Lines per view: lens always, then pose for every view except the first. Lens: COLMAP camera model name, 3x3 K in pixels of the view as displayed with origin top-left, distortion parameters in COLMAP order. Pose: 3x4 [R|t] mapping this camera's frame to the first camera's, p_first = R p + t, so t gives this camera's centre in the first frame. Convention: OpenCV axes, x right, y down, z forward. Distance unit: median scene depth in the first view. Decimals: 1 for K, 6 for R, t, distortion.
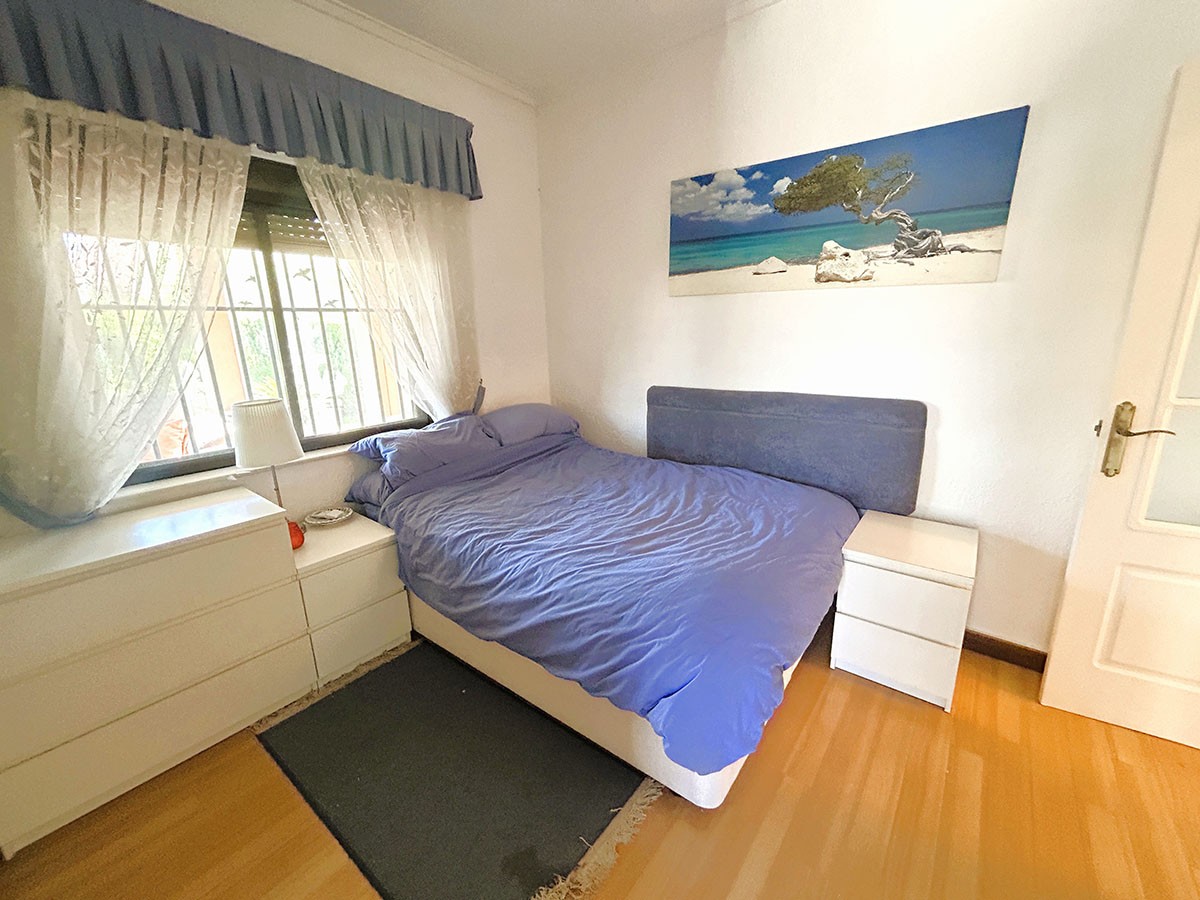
lens RADIAL K [[485.6, 0, 596.6], [0, 485.6, 451.8], [0, 0, 1]] dist [-0.002054, 0.000231]
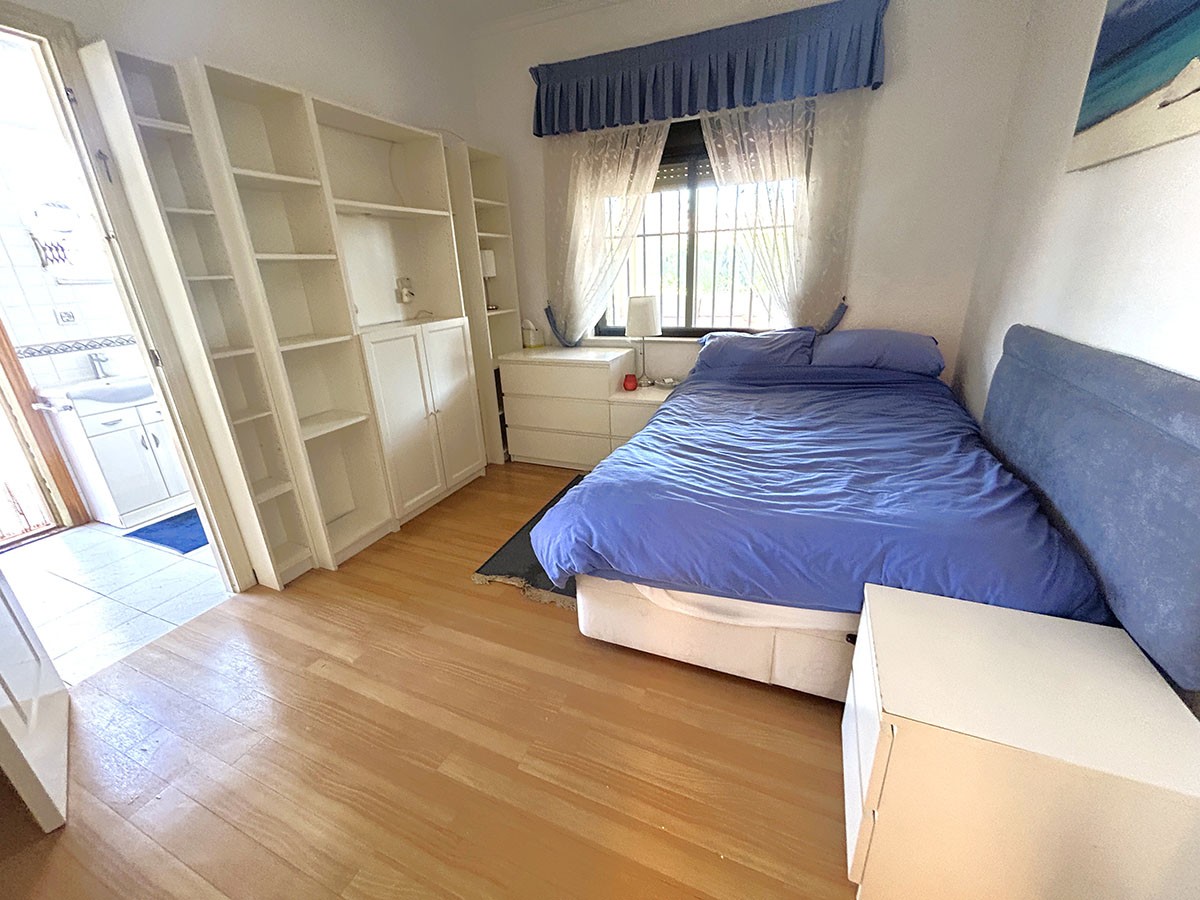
lens RADIAL K [[485.6, 0, 594.7], [0, 485.6, 449.2], [0, 0, 1]] dist [-0.002054, 0.000231]
pose [[0.266641, 0.352393, -0.897063, 0.861850], [-0.207640, 0.929907, 0.303577, -0.085398], [0.941163, 0.105320, 0.321122, 0.395384]]
